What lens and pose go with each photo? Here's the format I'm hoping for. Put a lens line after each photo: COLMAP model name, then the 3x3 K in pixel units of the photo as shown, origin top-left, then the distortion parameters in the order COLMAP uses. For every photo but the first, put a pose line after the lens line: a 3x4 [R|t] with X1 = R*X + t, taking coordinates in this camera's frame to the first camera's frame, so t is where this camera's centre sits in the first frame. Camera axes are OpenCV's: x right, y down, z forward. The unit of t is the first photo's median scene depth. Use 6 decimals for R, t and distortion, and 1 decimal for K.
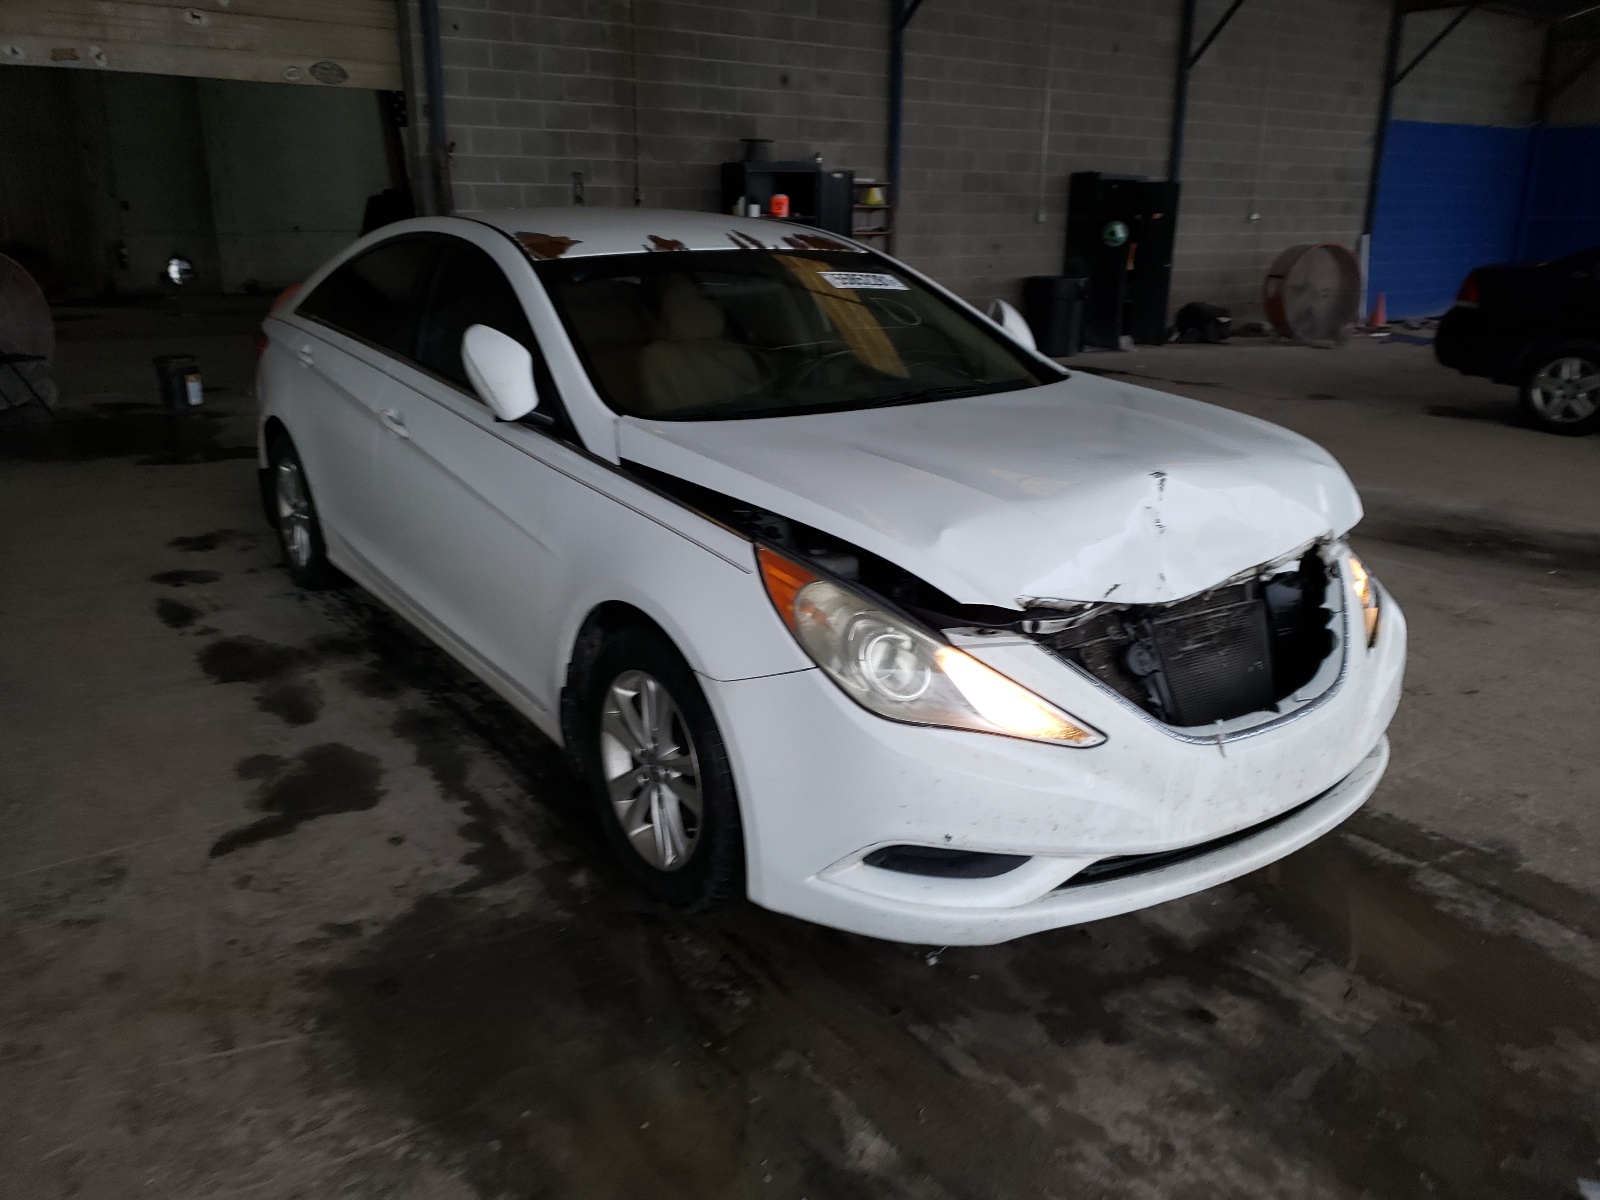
lens RADIAL K [[1238.0, 0, 800.0], [0, 1238.0, 600.0], [0, 0, 1]] dist [0.083531, -0.095068]
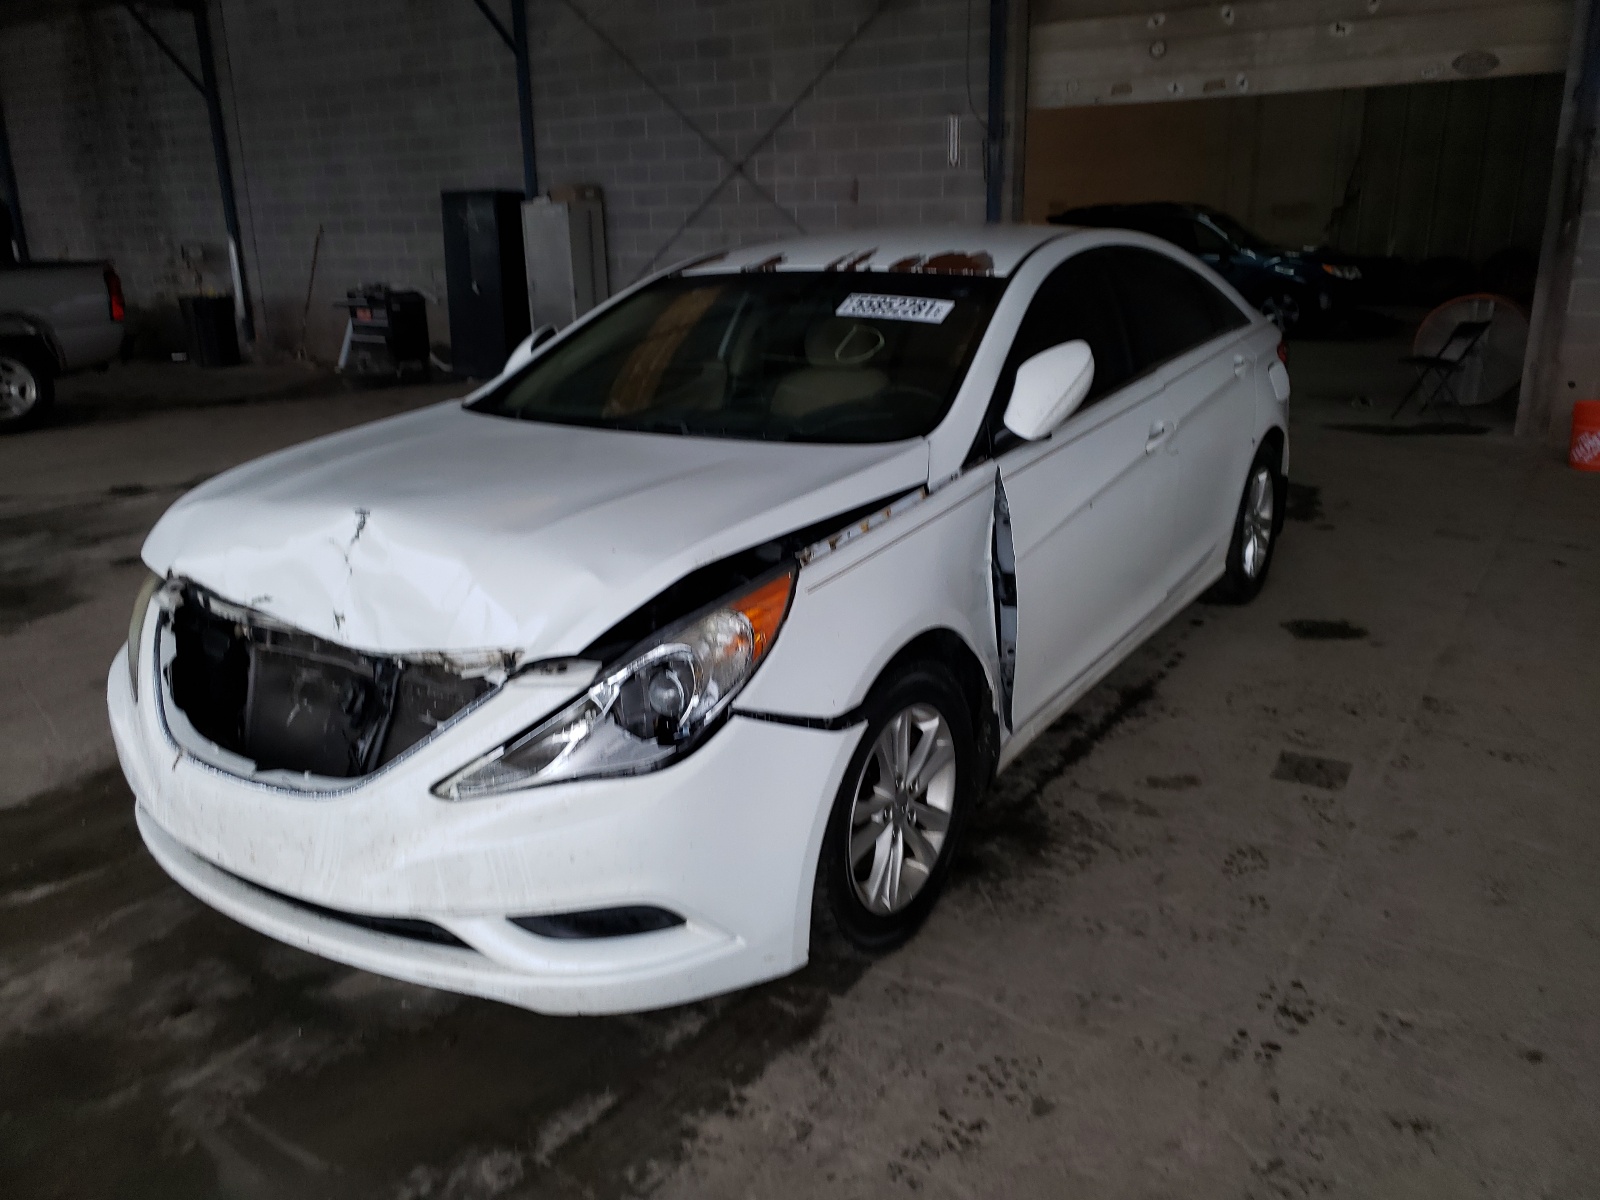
lens RADIAL K [[1257.6, 0, 800.0], [0, 1257.6, 600.0], [0, 0, 1]] dist [-0.000788, 0.049671]
pose [[0.361042, 0.252432, -0.897734, 1.259655], [-0.254973, 0.952706, 0.165347, -0.275424], [0.897016, 0.169201, 0.408330, 0.896606]]
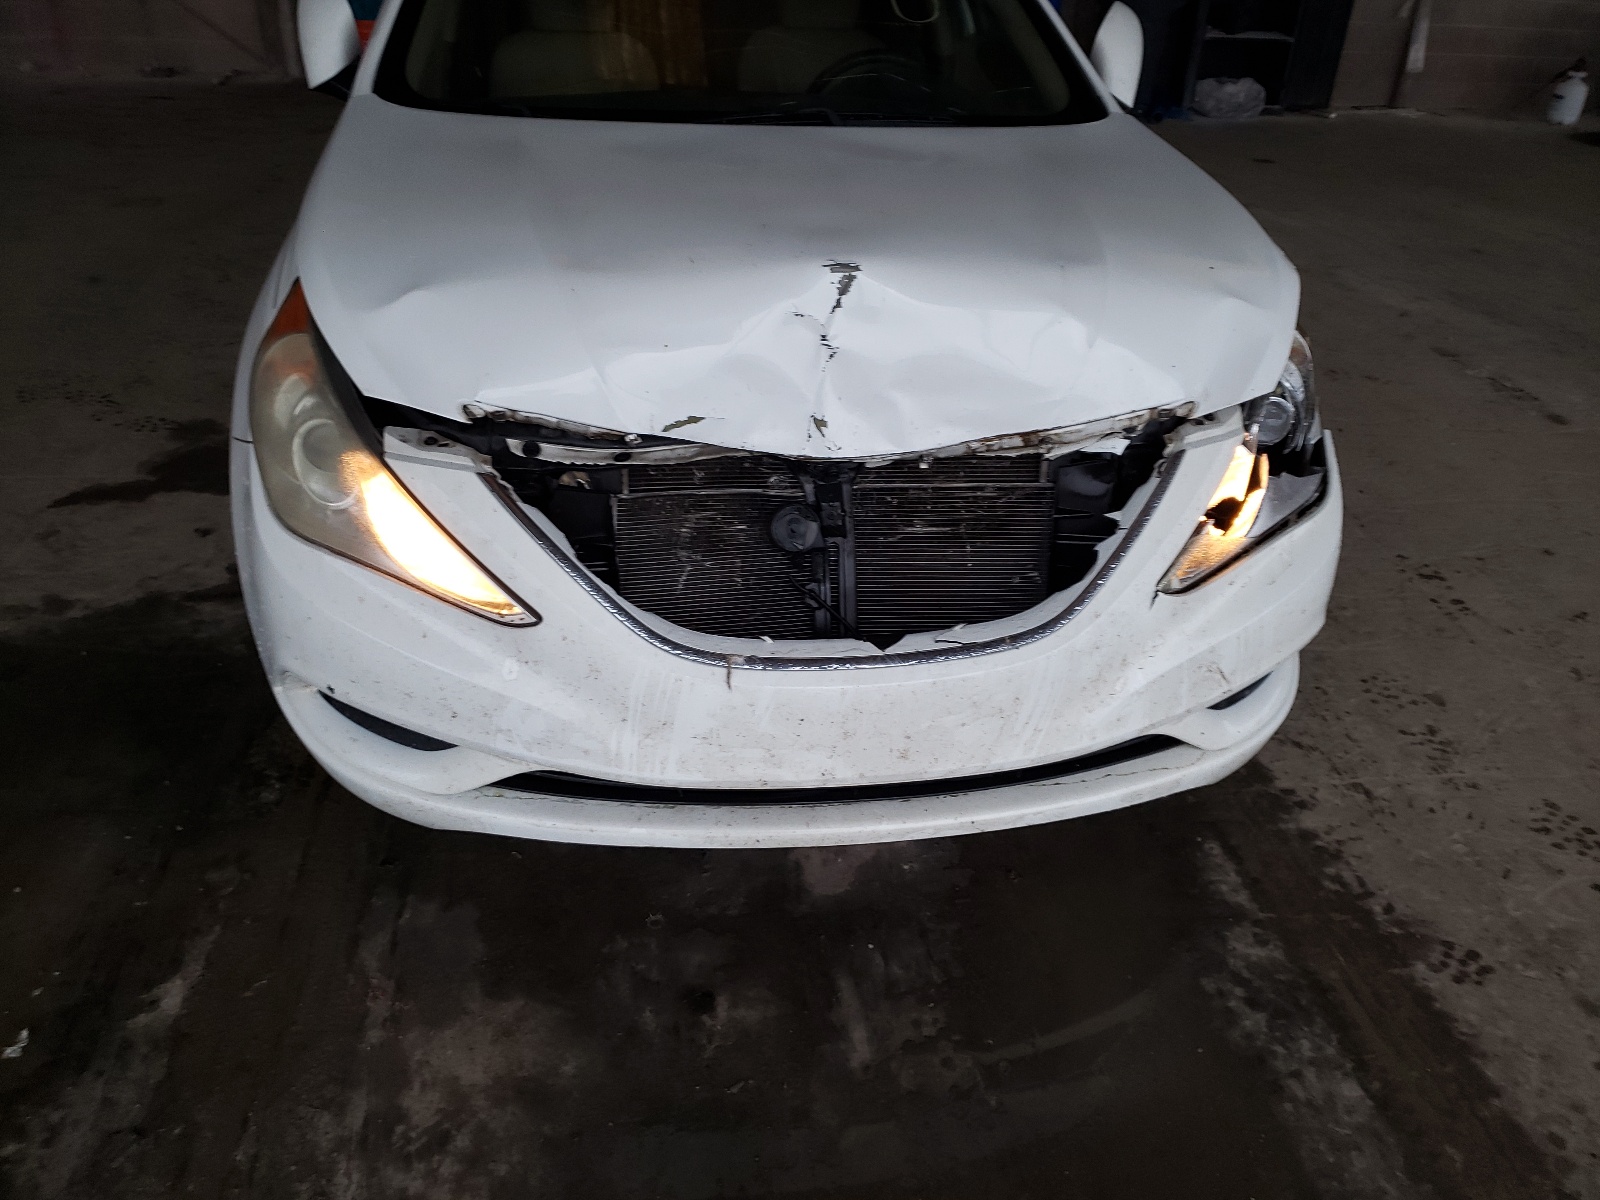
lens RADIAL K [[1238.0, 0, 800.0], [0, 1238.0, 600.0], [0, 0, 1]] dist [0.083531, -0.095068]
pose [[0.895058, 0.253355, -0.366992, 0.546639], [-0.172316, 0.955512, 0.239383, -0.084620], [0.411314, -0.151023, 0.898895, 0.349379]]
